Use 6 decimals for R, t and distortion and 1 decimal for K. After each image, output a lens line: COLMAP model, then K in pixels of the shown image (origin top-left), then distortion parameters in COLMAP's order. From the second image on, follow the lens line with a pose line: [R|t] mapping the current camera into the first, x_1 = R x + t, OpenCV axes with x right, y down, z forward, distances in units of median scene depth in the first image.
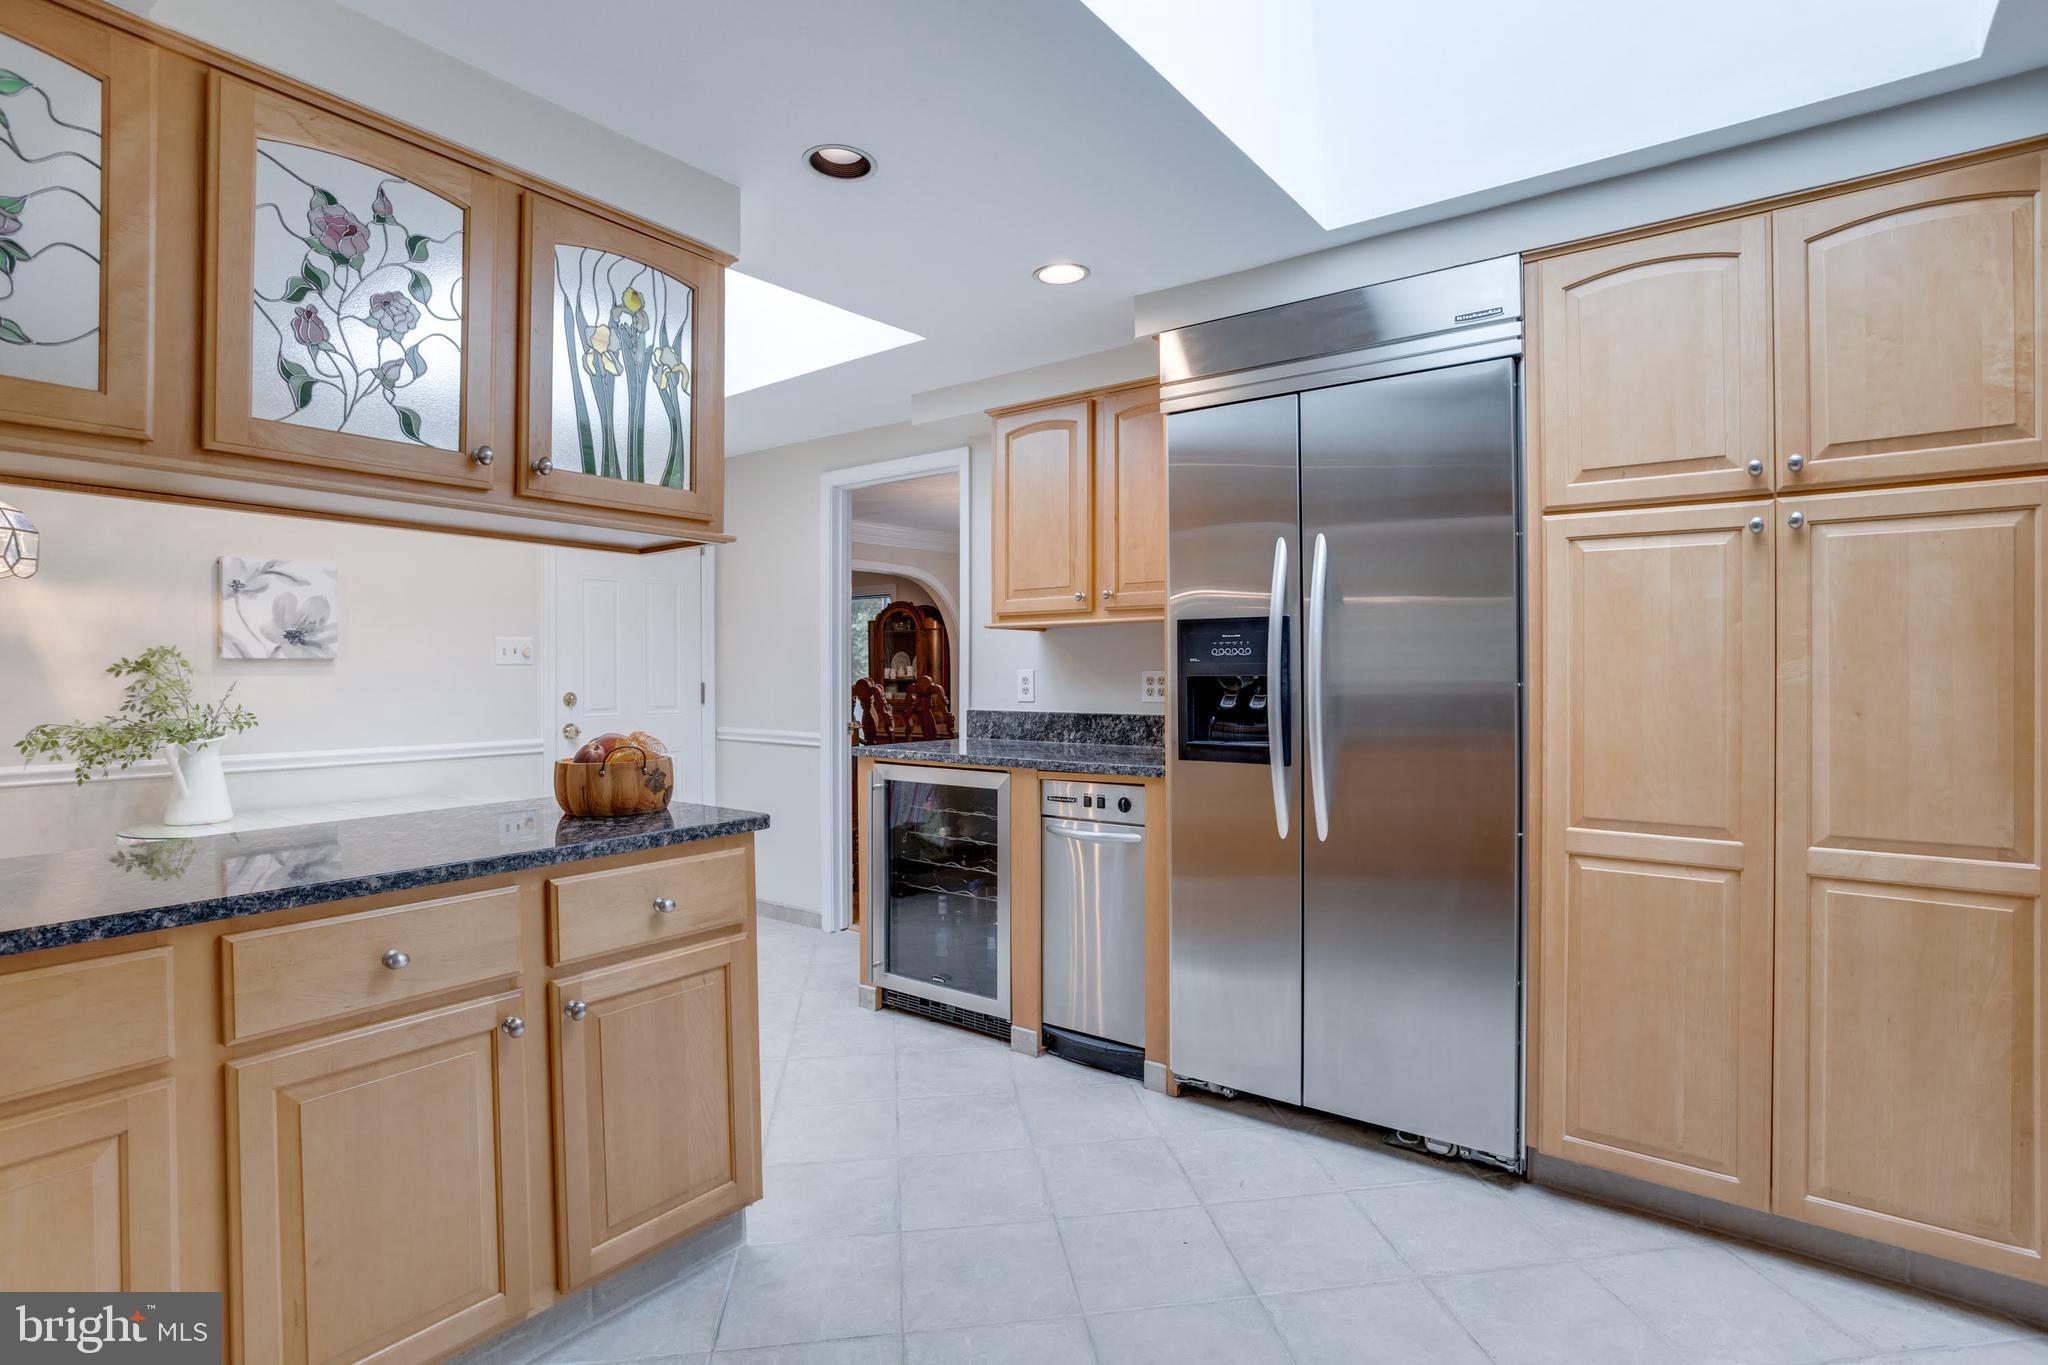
lens RADIAL K [[996.3, 0, 1048.9], [0, 996.3, 671.3], [0, 0, 1]] dist [-0.063020, 0.027244]
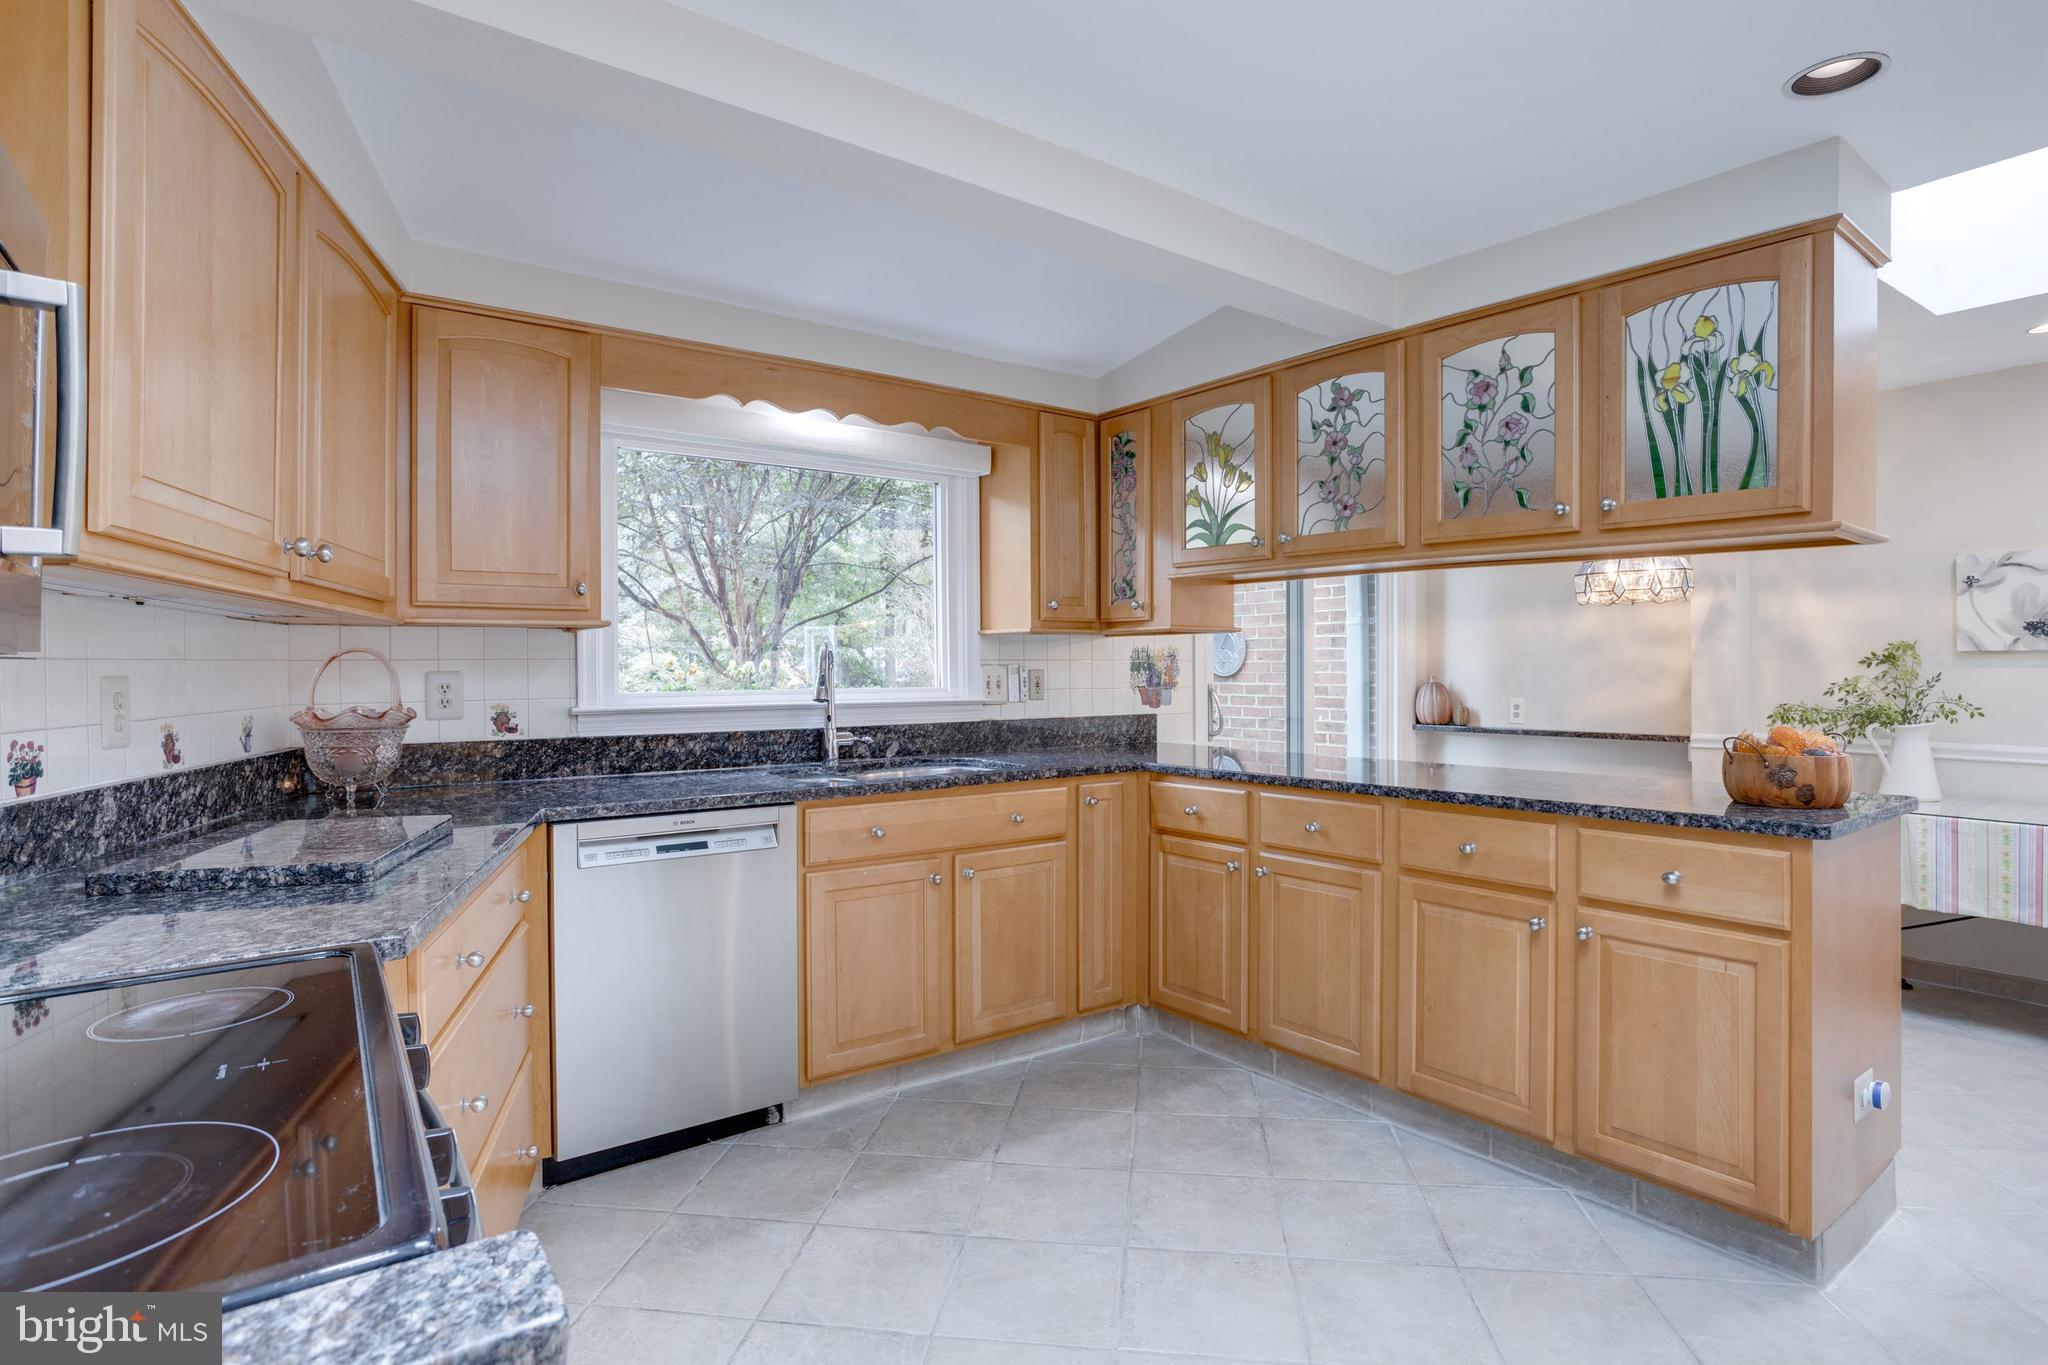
lens RADIAL K [[1038.5, 0, 1048.7], [0, 1038.5, 667.0], [0, 0, 1]] dist [-0.057782, 0.028974]
pose [[-0.264532, 0.007937, -0.964344, 0.728956], [0.000449, 0.999967, 0.008107, -0.008505], [0.964377, 0.001712, -0.264527, 0.505691]]
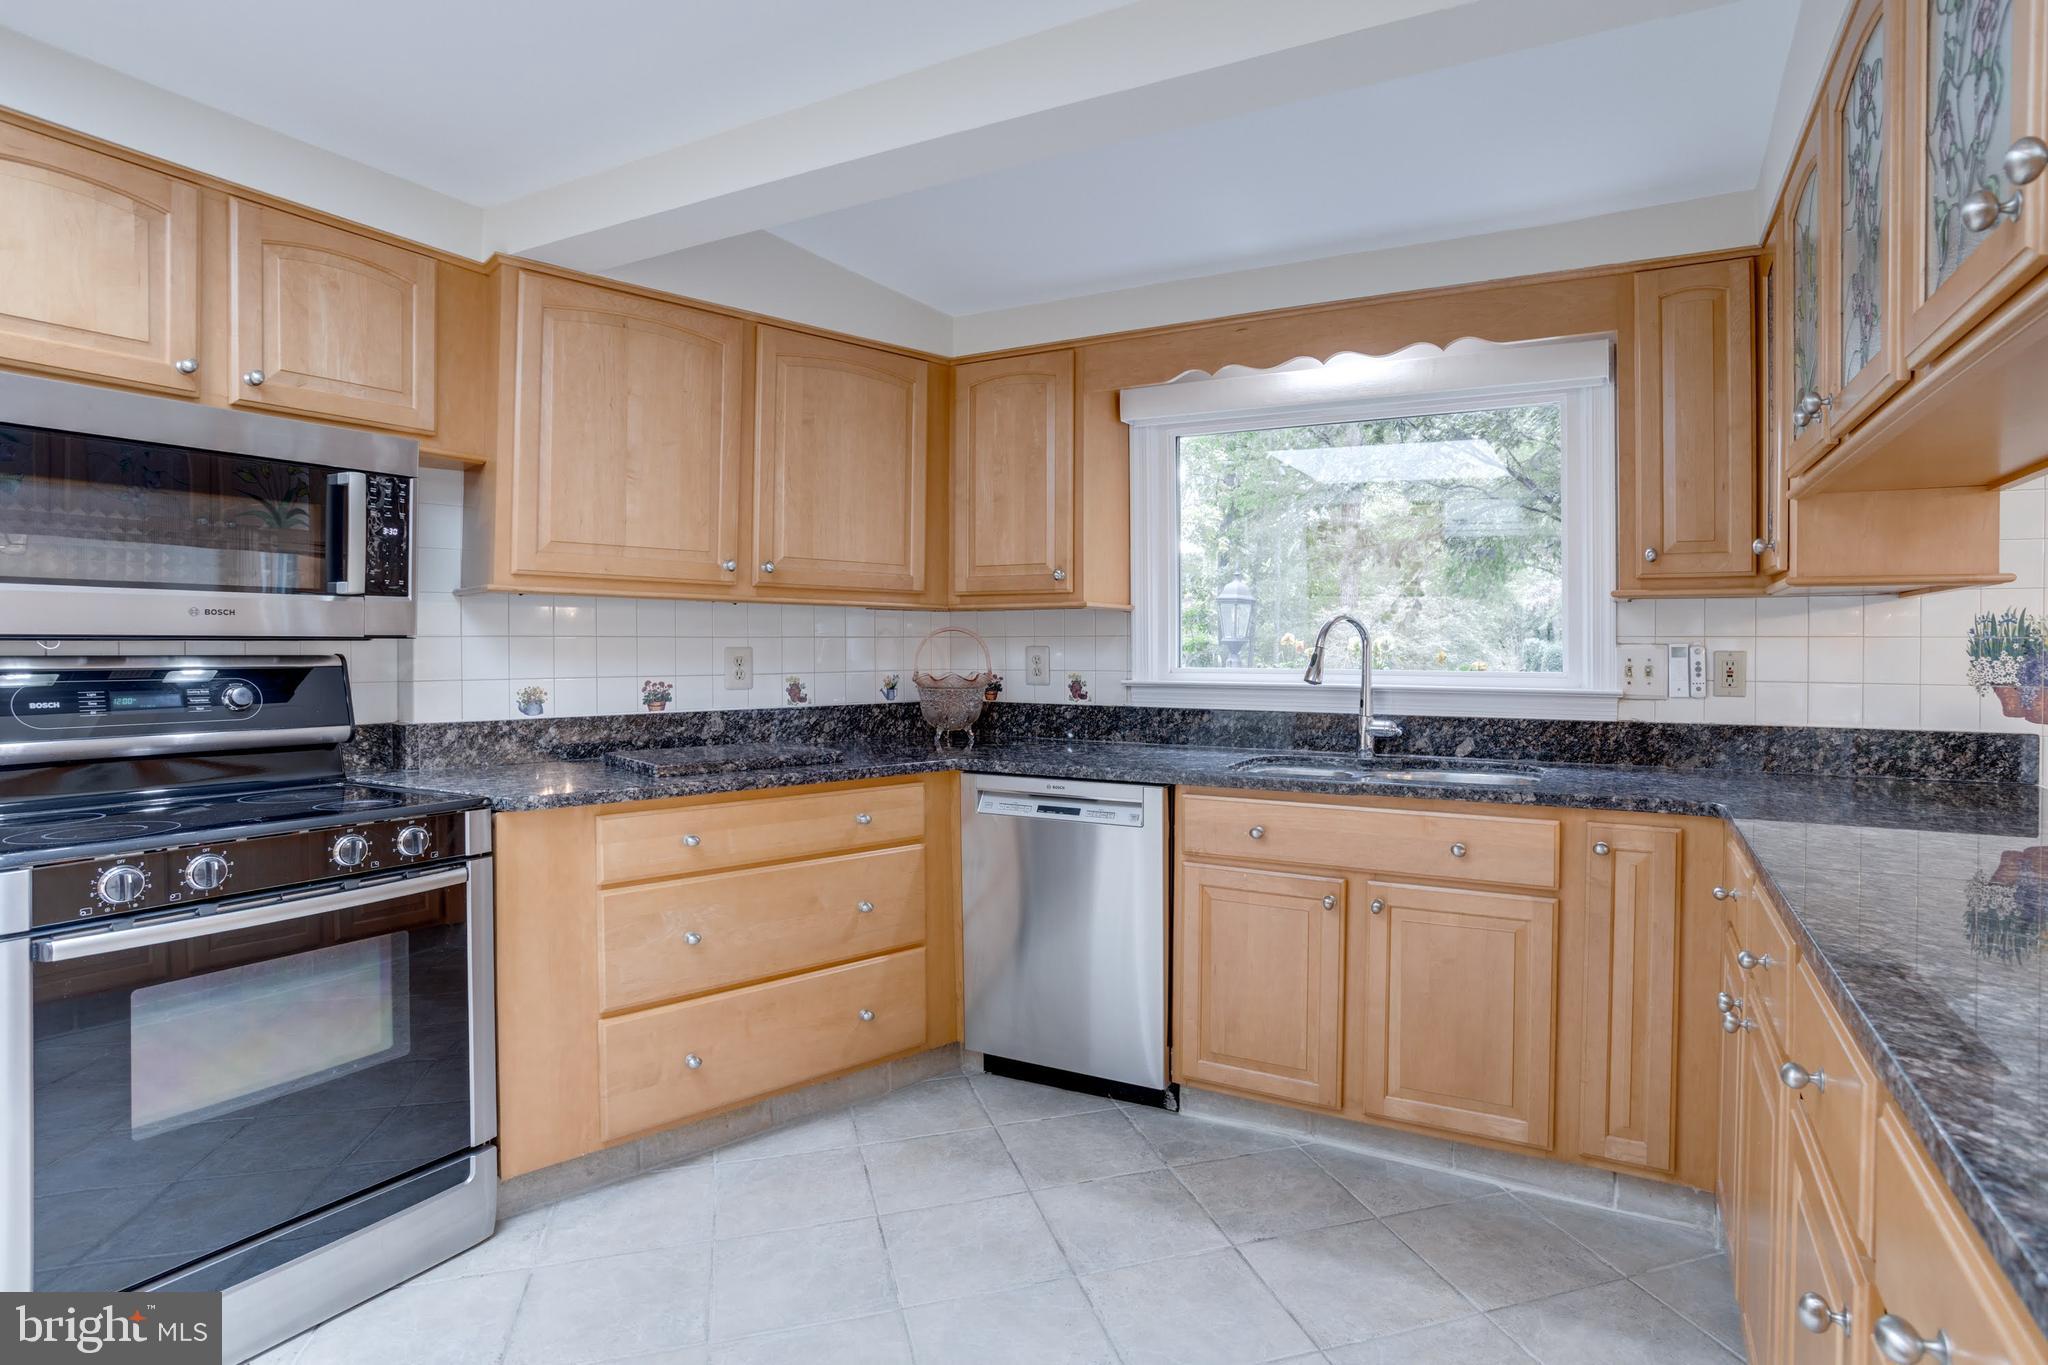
lens RADIAL K [[1073.1, 0, 1082.9], [0, 1073.1, 648.6], [0, 0, 1]] dist [-0.068398, 0.036158]
pose [[-0.986025, 0.004808, -0.166530, -0.013202], [0.003067, 0.999938, 0.010713, -0.007142], [0.166571, 0.010053, -0.985978, 1.037314]]
